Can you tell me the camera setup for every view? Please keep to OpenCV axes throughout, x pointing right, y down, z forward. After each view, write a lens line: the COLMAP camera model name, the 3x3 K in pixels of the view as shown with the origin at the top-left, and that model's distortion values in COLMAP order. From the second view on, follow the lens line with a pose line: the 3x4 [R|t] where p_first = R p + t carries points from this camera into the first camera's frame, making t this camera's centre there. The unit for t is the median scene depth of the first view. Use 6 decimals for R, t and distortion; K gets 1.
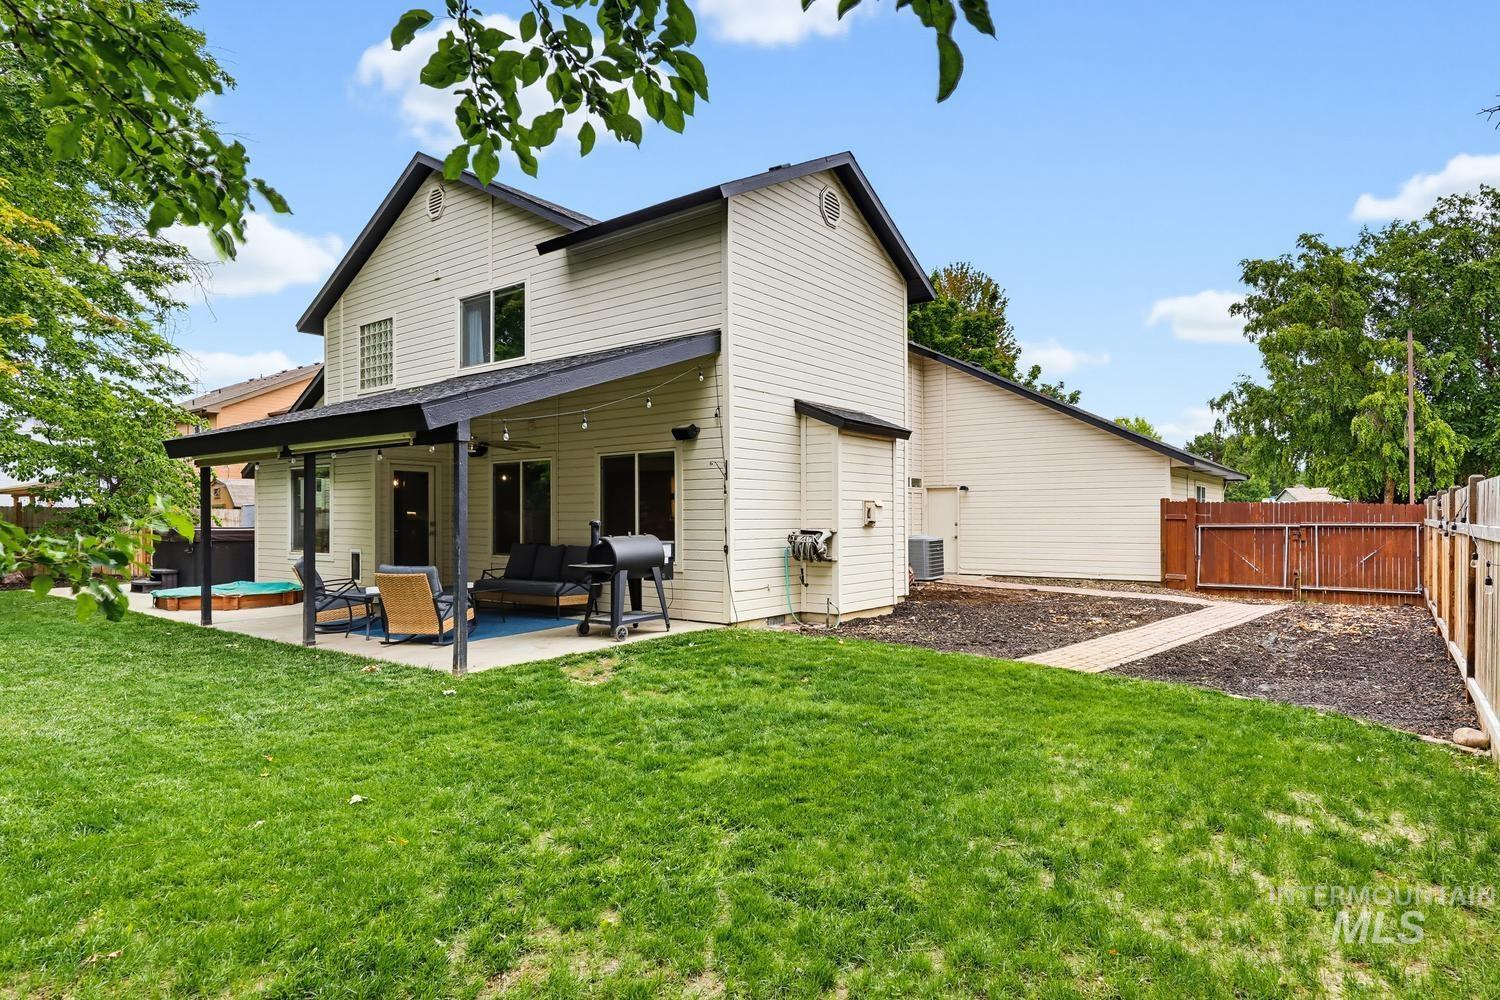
lens RADIAL K [[777.3, 0, 787.3], [0, 777.3, 498.8], [0, 0, 1]] dist [0.000966, -0.000405]
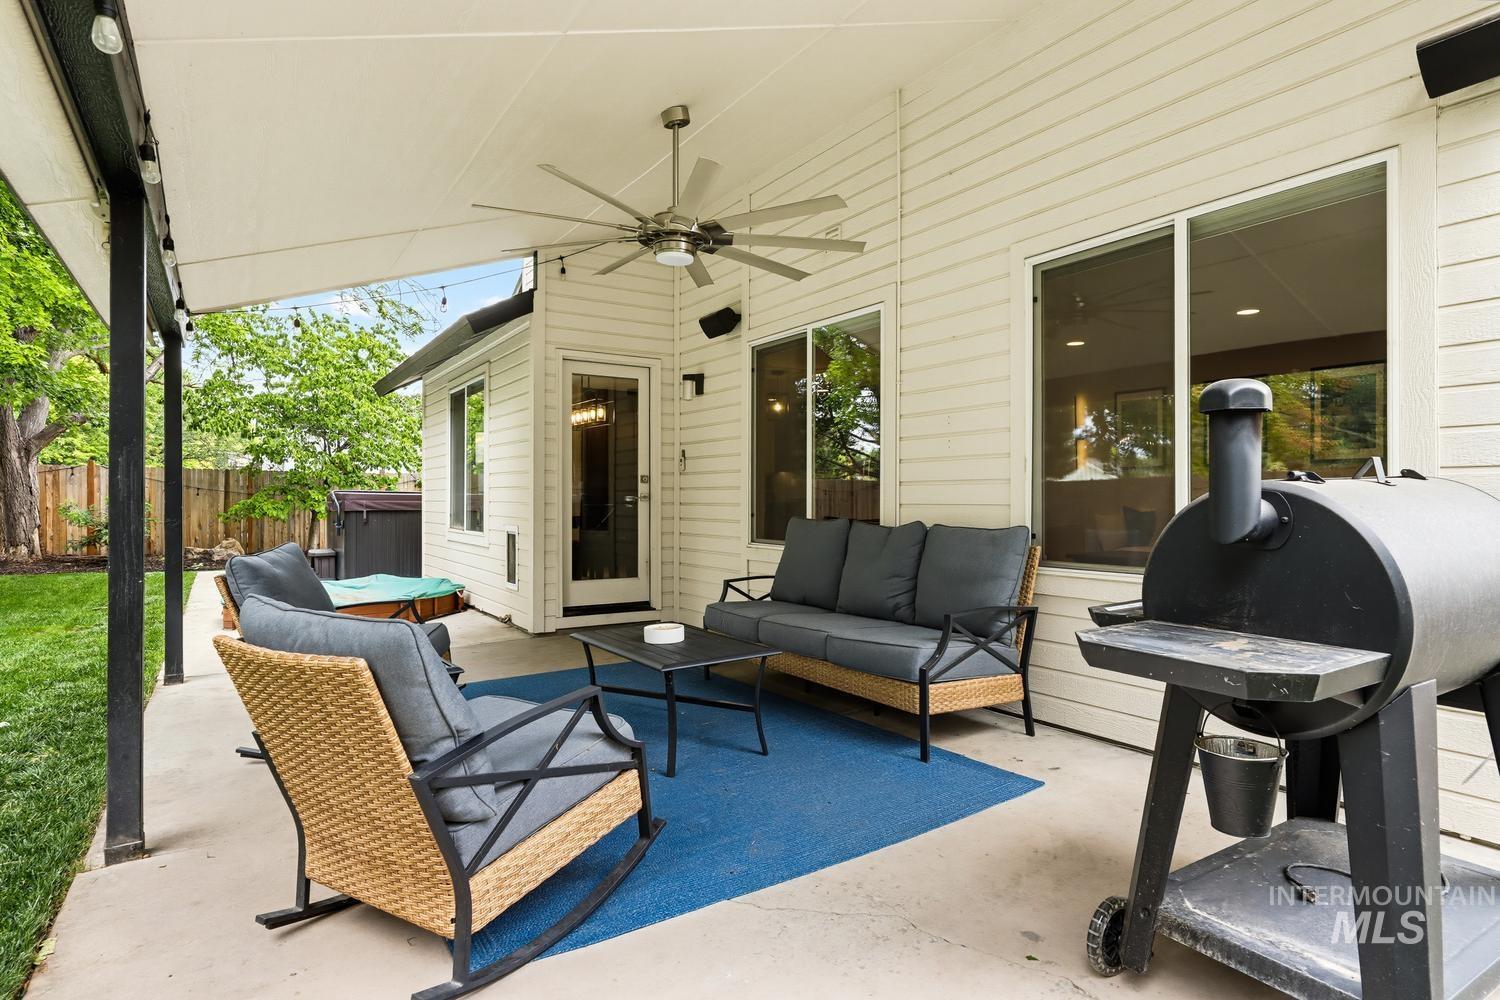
lens RADIAL K [[813.2, 0, 751.3], [0, 813.2, 491.2], [0, 0, 1]] dist [-0.004443, -0.000442]
pose [[0.924533, 0.000090, -0.381101, -0.200784], [0.006180, 0.999865, 0.015227, 0.035195], [0.381051, -0.016433, 0.924408, 0.572234]]
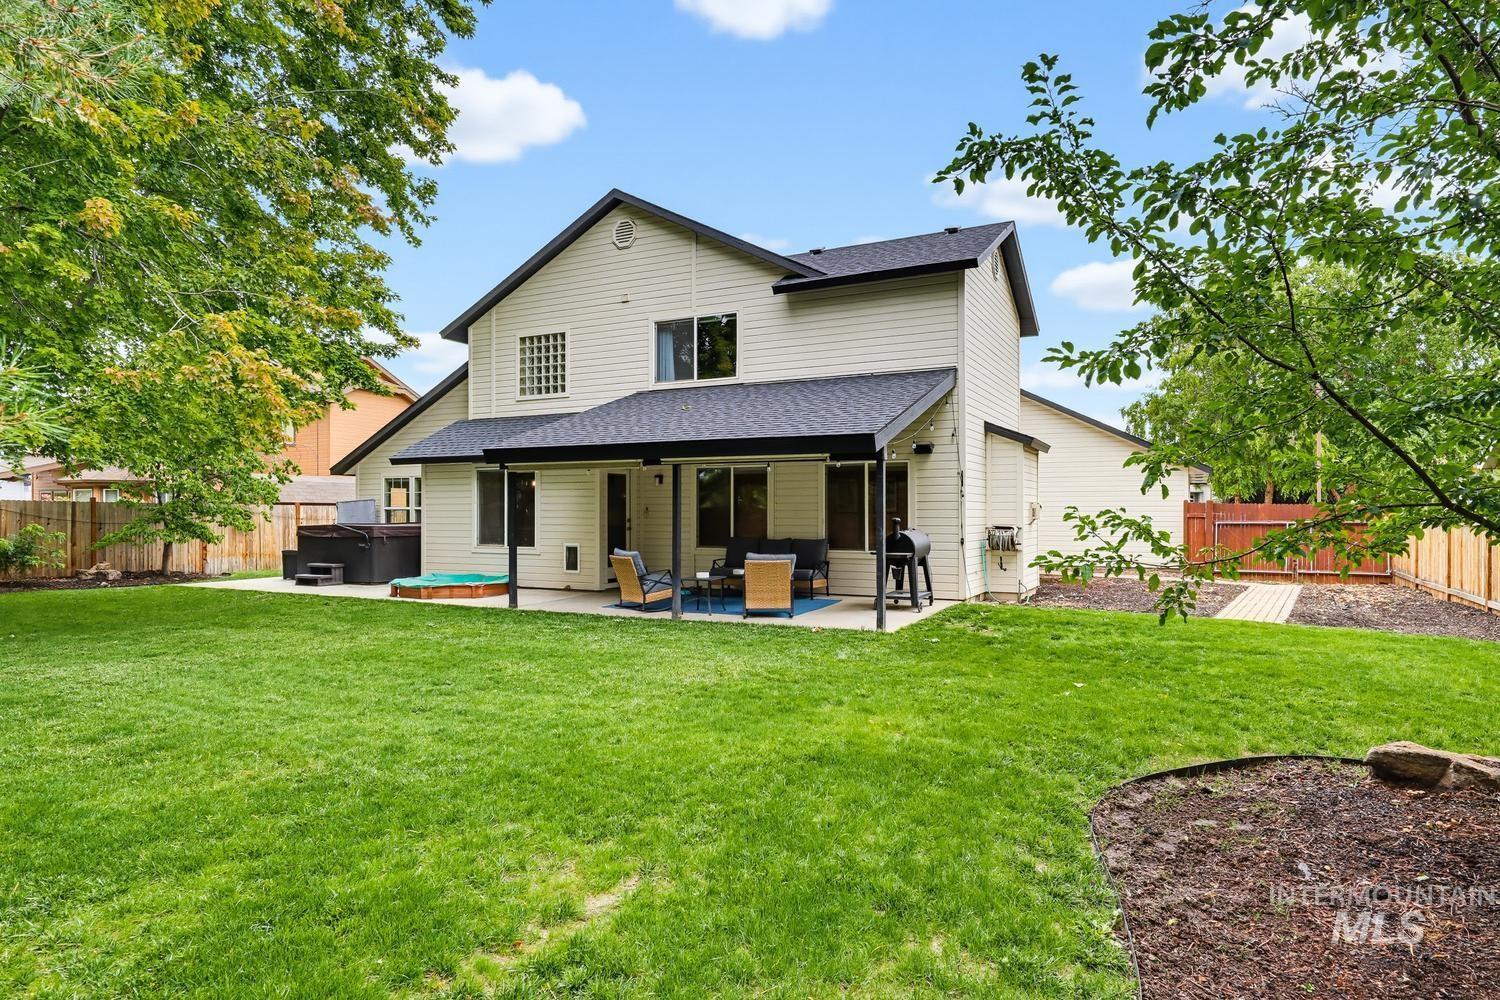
lens RADIAL K [[813.2, 0, 751.3], [0, 813.2, 491.2], [0, 0, 1]] dist [-0.004443, -0.000442]
pose [[0.988864, 0.006880, 0.148665, -0.495674], [-0.006492, 0.999974, -0.003095, -0.008119], [-0.148682, 0.002095, 0.988883, -0.207921]]
